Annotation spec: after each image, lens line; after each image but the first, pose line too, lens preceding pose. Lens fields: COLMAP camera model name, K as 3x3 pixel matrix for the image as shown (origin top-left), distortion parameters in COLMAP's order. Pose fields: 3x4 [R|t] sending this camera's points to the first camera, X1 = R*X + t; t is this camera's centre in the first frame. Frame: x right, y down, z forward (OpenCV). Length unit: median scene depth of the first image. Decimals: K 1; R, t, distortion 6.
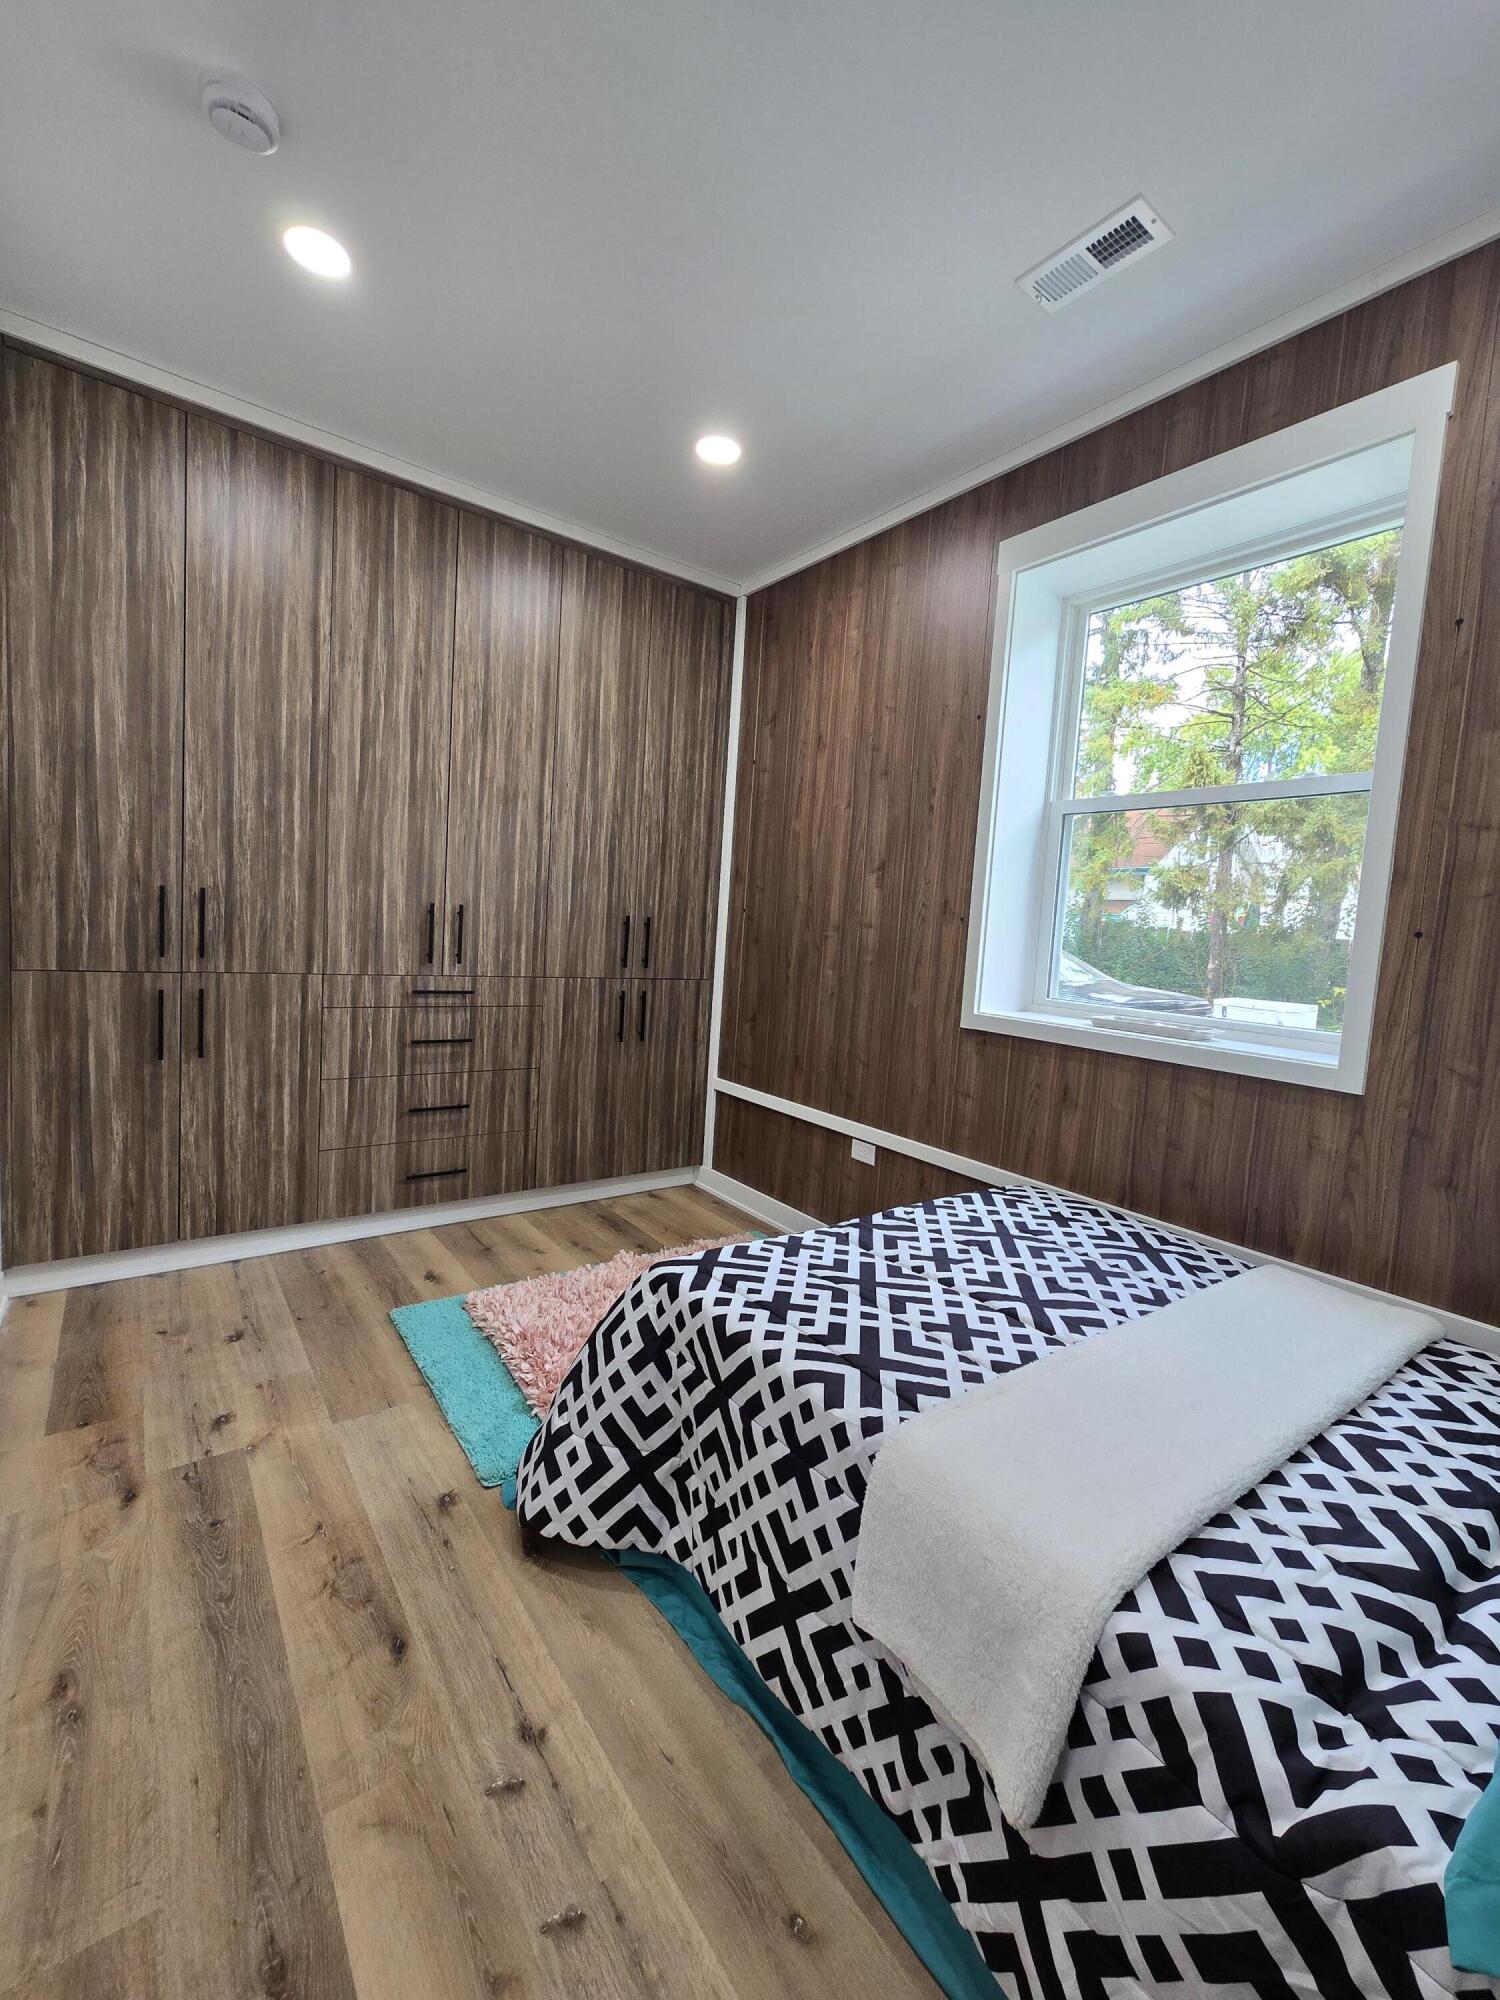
lens RADIAL K [[819.6, 0, 750.0], [0, 819.6, 1000.0], [0, 0, 1]] dist [0.001064, -0.000577]
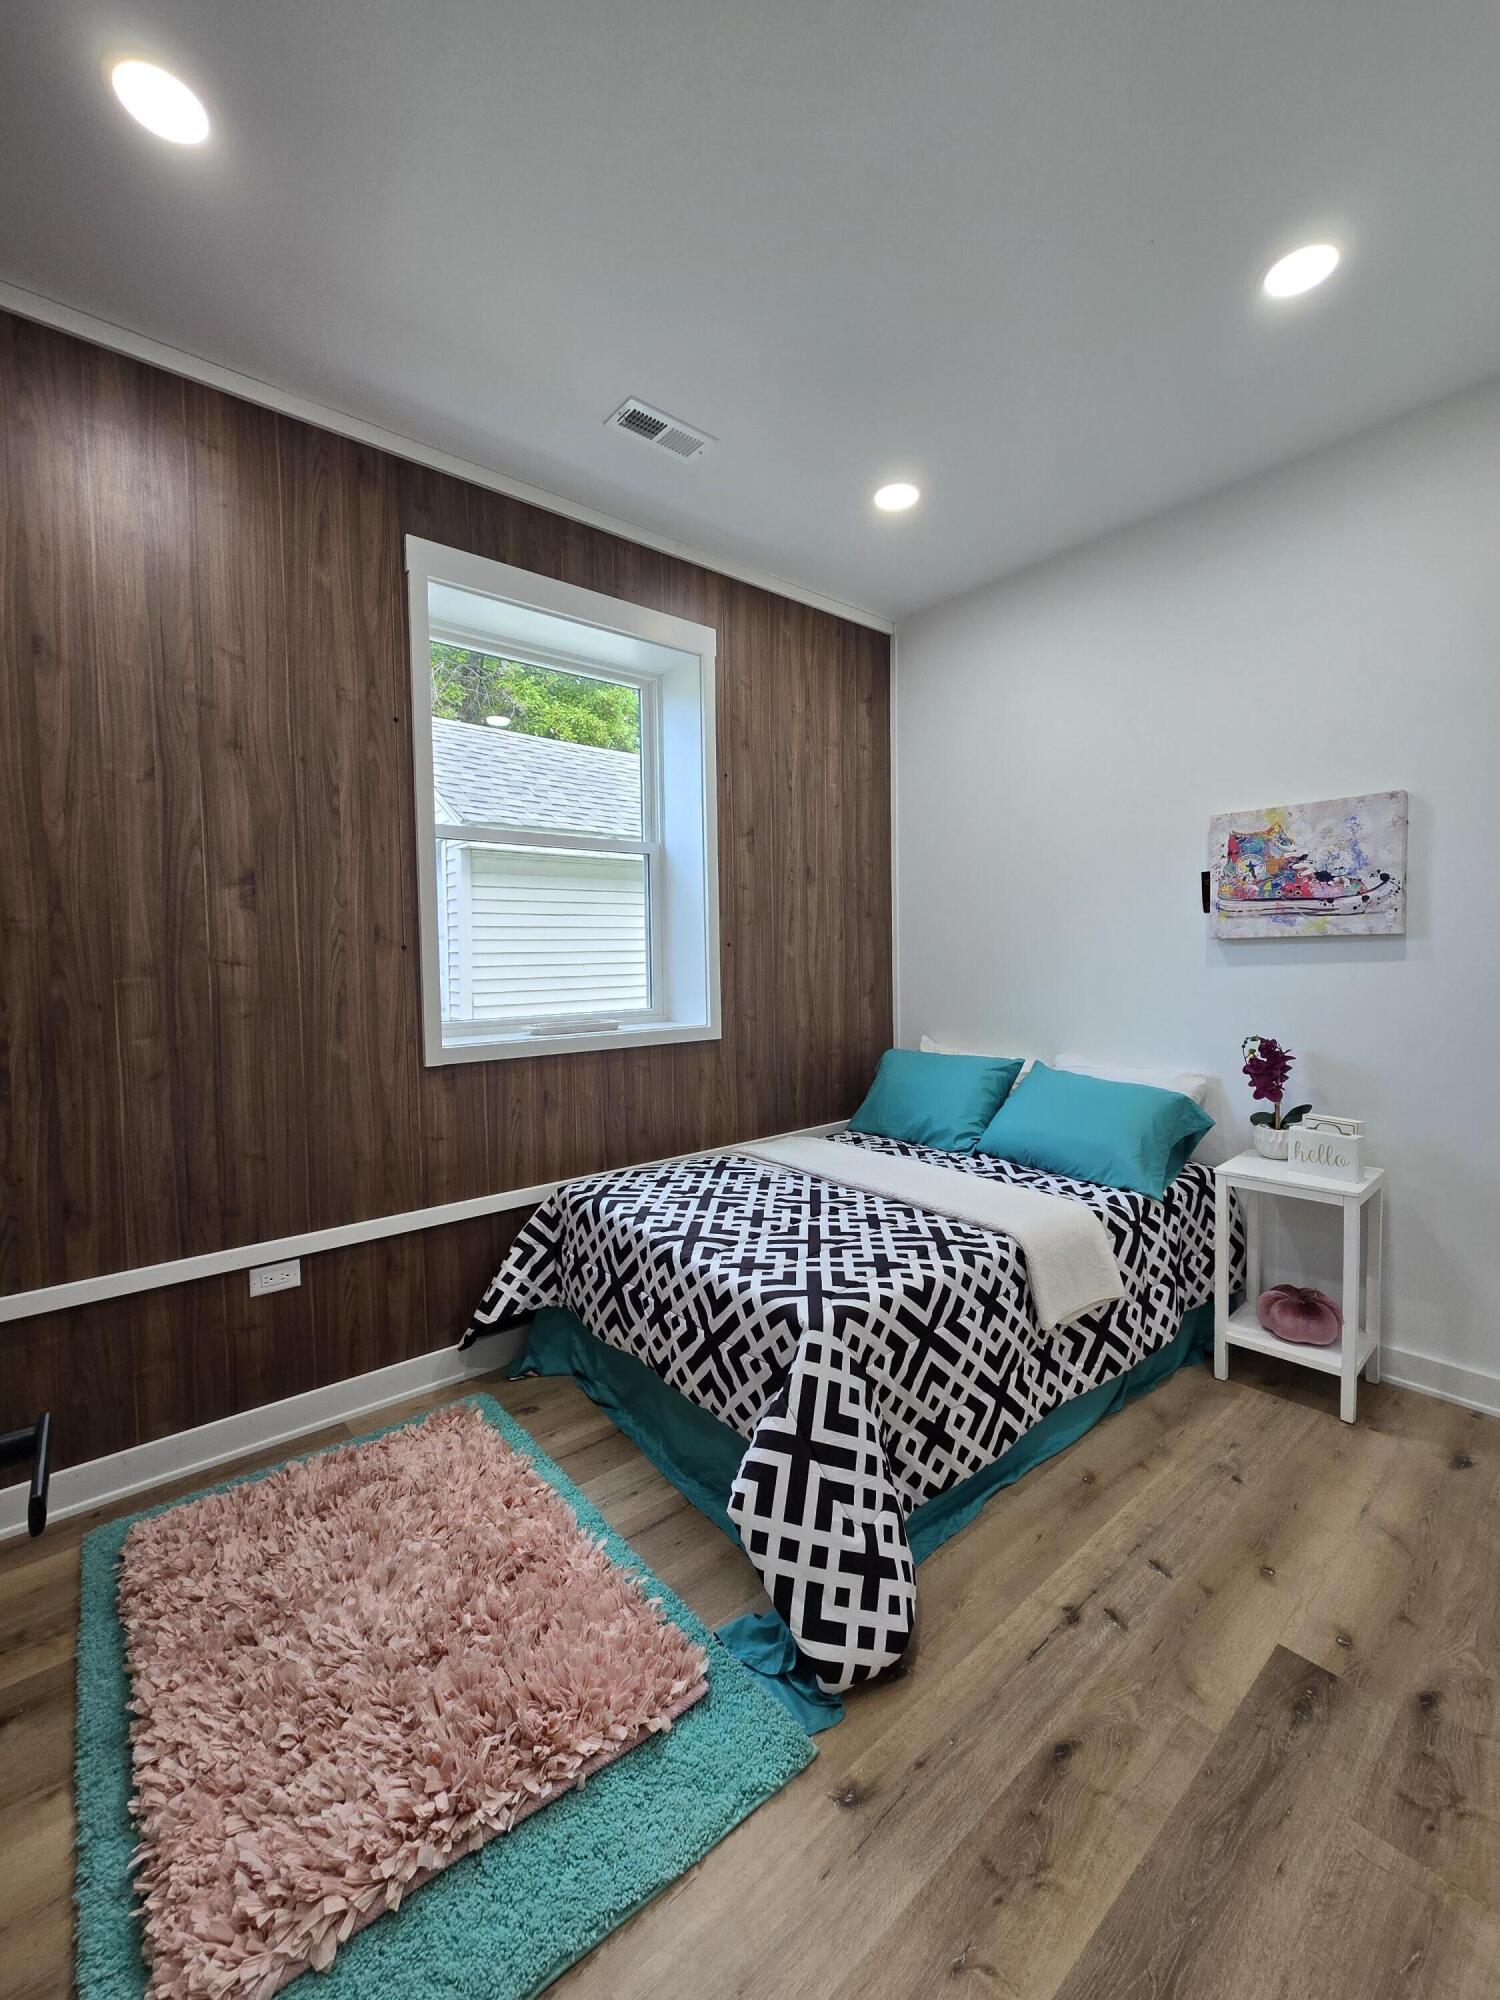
lens RADIAL K [[819.6, 0, 750.0], [0, 819.6, 1000.0], [0, 0, 1]] dist [0.001064, -0.000577]
pose [[-0.059017, -0.118883, 0.991153, -0.673833], [0.099415, 0.987248, 0.124334, -0.120730], [-0.993294, 0.105873, -0.046446, 0.710154]]
